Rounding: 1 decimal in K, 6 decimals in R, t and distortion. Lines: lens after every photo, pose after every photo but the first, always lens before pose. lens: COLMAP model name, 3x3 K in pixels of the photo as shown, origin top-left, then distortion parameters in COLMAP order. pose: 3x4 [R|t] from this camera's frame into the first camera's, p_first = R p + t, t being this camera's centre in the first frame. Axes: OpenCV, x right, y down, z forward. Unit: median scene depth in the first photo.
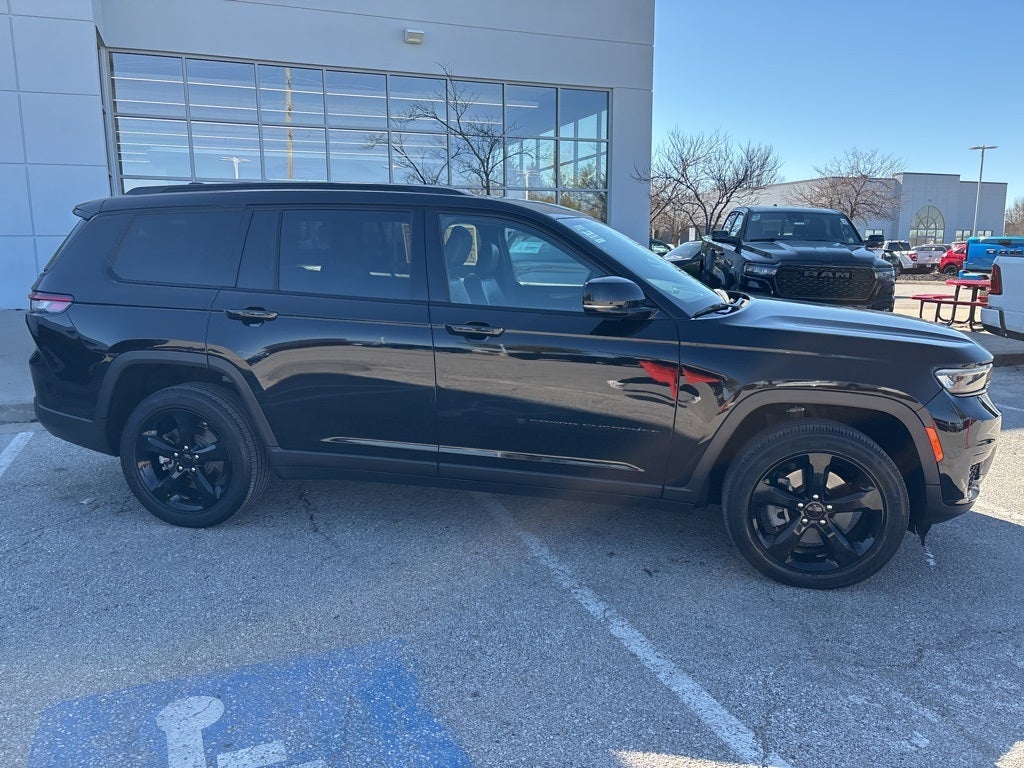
lens RADIAL K [[772.0, 0, 508.6], [0, 772.0, 387.1], [0, 0, 1]] dist [0.047090, -0.053115]
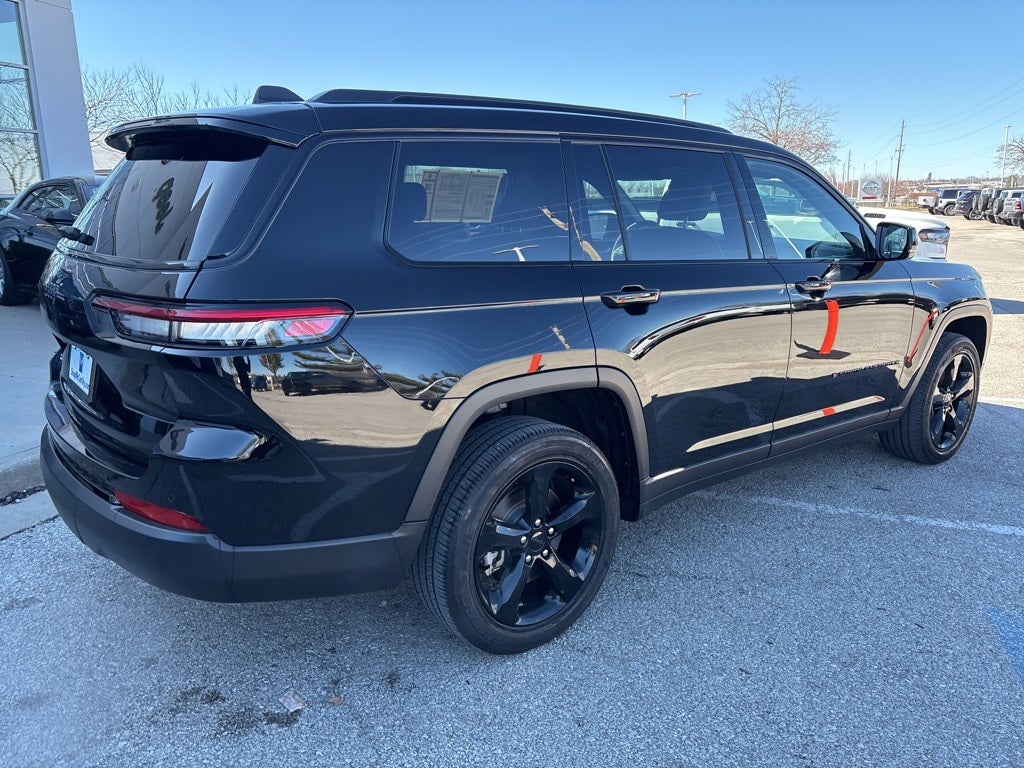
lens RADIAL K [[772.0, 0, 506.3], [0, 772.0, 376.3], [0, 0, 1]] dist [0.047090, -0.053115]
pose [[0.633127, -0.177537, 0.753413, -0.963542], [0.148539, 0.983118, 0.106842, -0.118904], [-0.759662, 0.044266, 0.648810, 0.665523]]
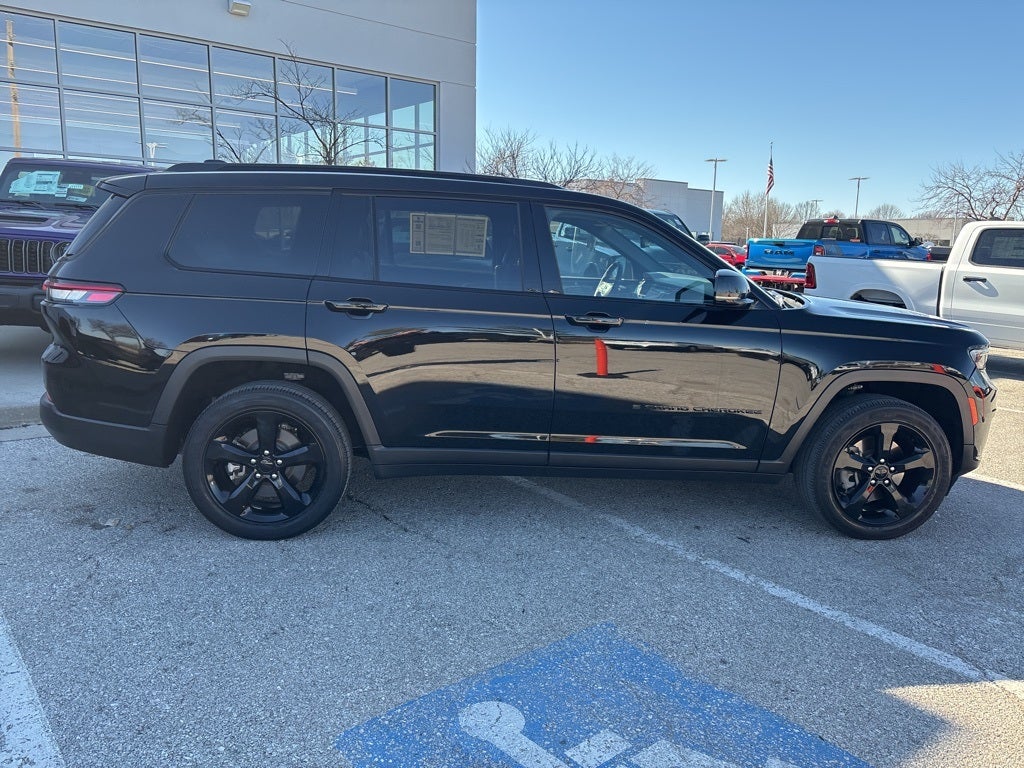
lens RADIAL K [[772.0, 0, 508.3], [0, 772.0, 373.6], [0, 0, 1]] dist [0.047090, -0.053115]
pose [[0.951372, -0.028463, 0.306727, -0.461320], [0.030123, 0.999546, -0.000681, -0.005734], [-0.306568, 0.009887, 0.951797, 0.050940]]
